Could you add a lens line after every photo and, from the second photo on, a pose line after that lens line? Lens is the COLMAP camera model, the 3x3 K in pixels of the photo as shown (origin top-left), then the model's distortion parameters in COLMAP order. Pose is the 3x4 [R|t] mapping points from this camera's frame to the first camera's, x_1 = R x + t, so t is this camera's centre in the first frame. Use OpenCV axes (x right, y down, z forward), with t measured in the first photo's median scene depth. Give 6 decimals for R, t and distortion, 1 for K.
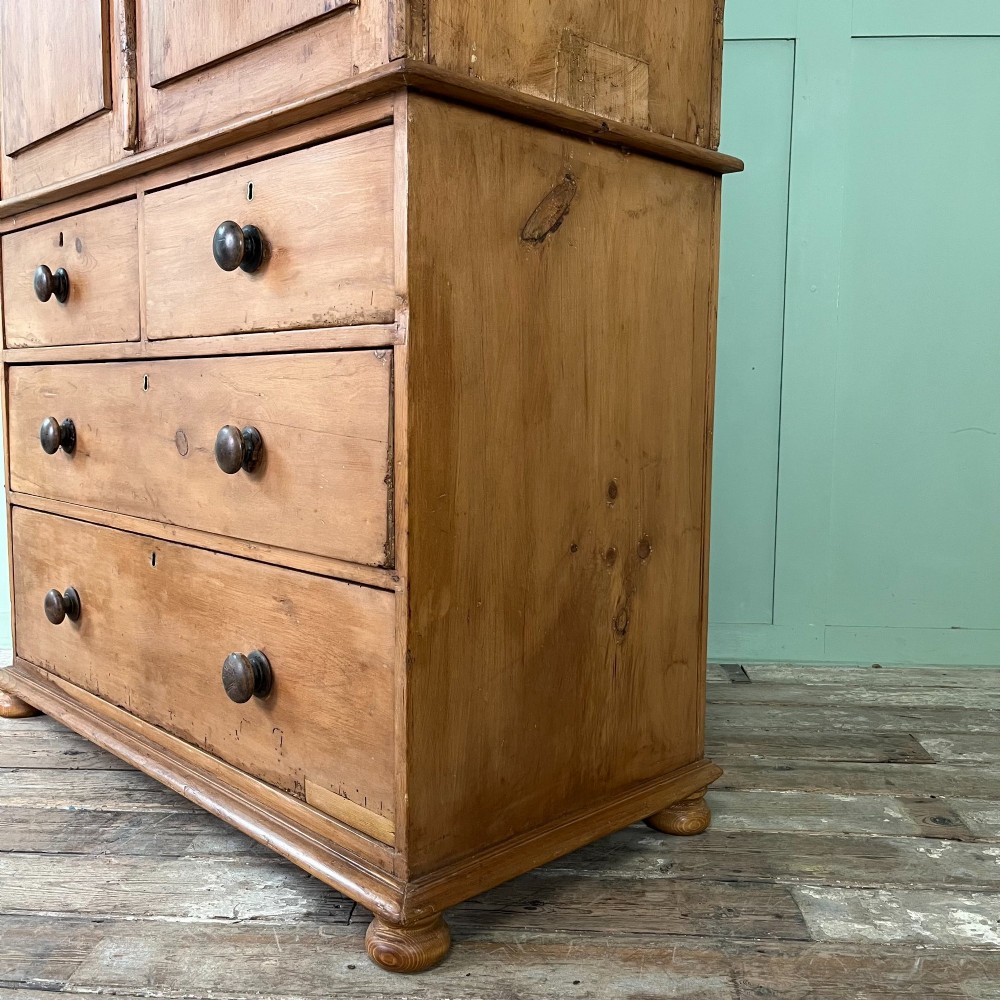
lens RADIAL K [[1020.9, 0, 494.9], [0, 1020.9, 500.9], [0, 0, 1]] dist [0.056857, -0.091626]
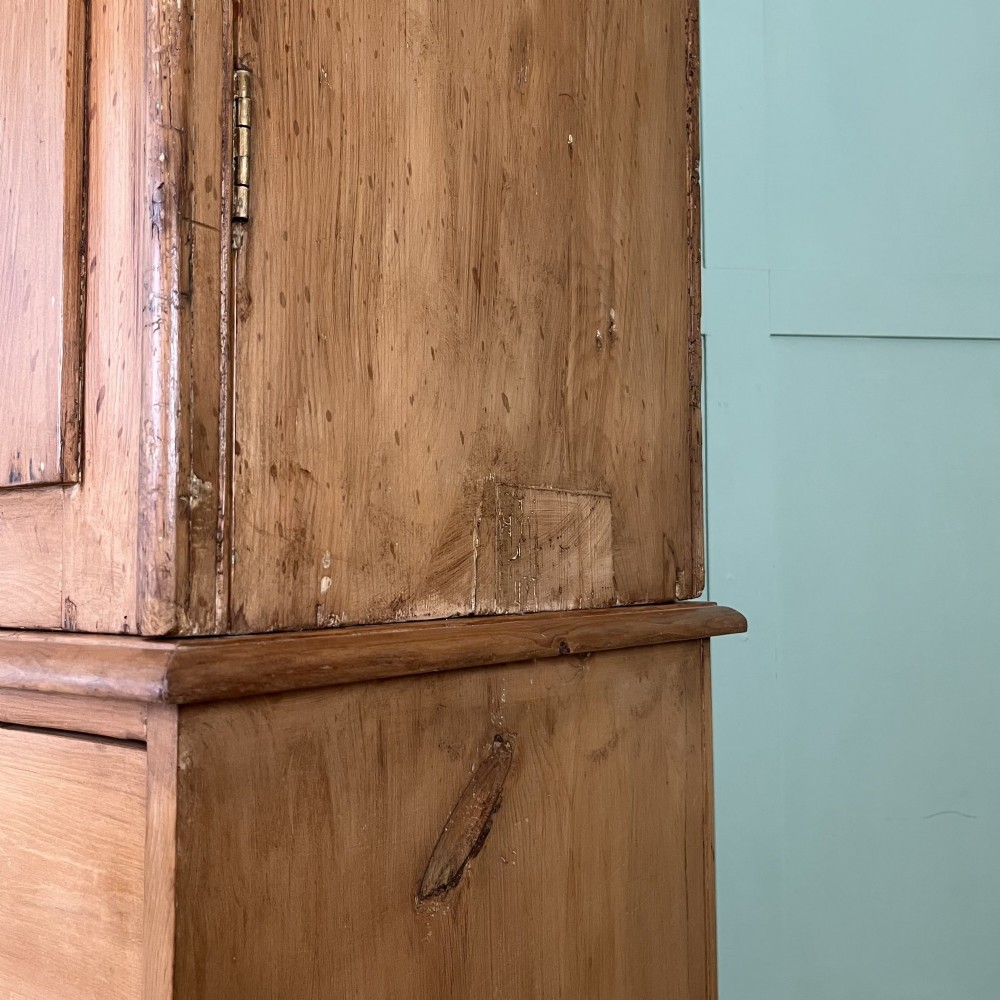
lens RADIAL K [[1047.1, 0, 496.0], [0, 1047.1, 498.6], [0, 0, 1]] dist [0.033693, -0.036920]
pose [[0.985450, -0.001362, 0.169960, -0.021944], [0.029627, 0.986035, -0.163882, -0.335703], [-0.167363, 0.166533, 0.971729, 0.428660]]
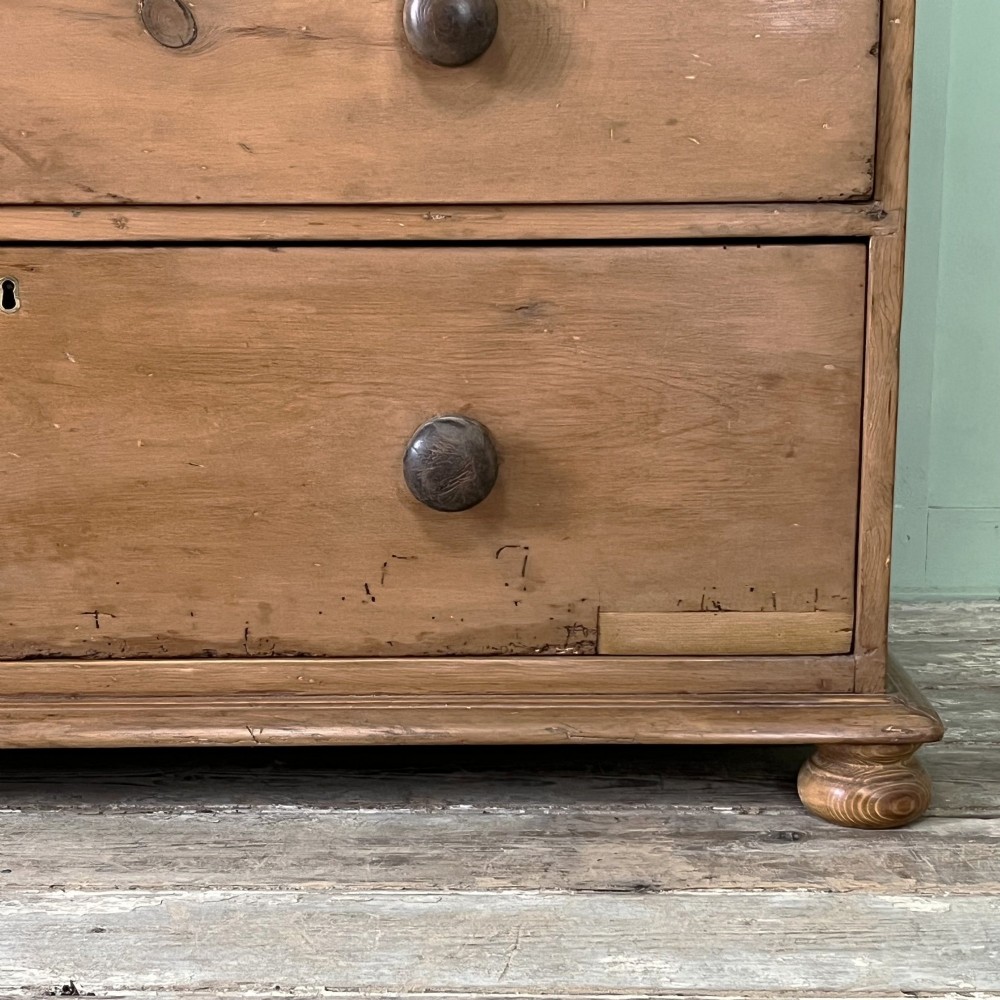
lens RADIAL K [[1973.0, 0, 483.7], [0, 1973.0, 496.0], [0, 0, 1]] dist [0.174367, -0.686859]
pose [[0.687061, -0.156291, 0.709592, -1.002665], [0.085032, 0.987177, 0.135098, 0.053425], [-0.721607, -0.032483, 0.691540, 0.290520]]
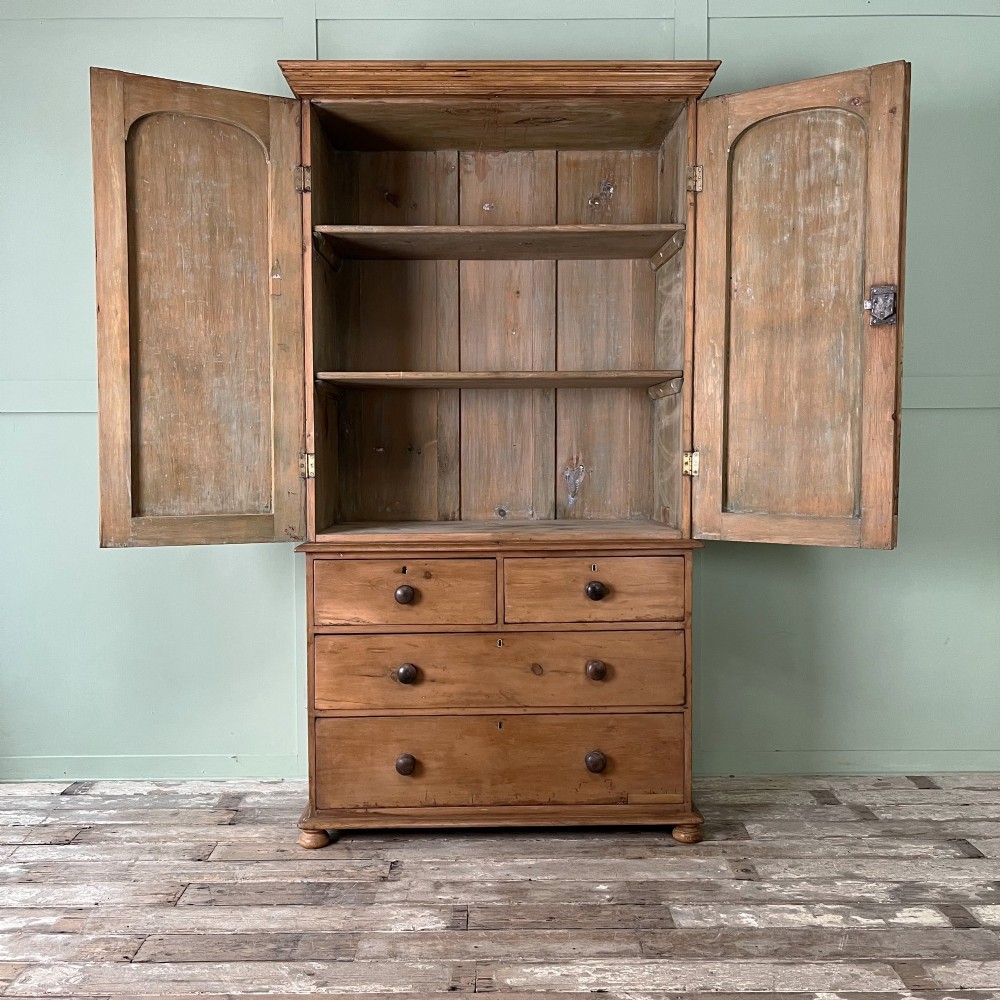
lens RADIAL K [[1000.0, 0, 500.0], [0, 1000.0, 500.0], [0, 0, 1]] dist [0.037368, -0.030146]
pose [[0.675234, -0.051623, 0.735795, -2.219065], [0.088938, 0.995968, -0.011741, -0.462913], [-0.732222, 0.073368, 0.677103, -0.521389]]
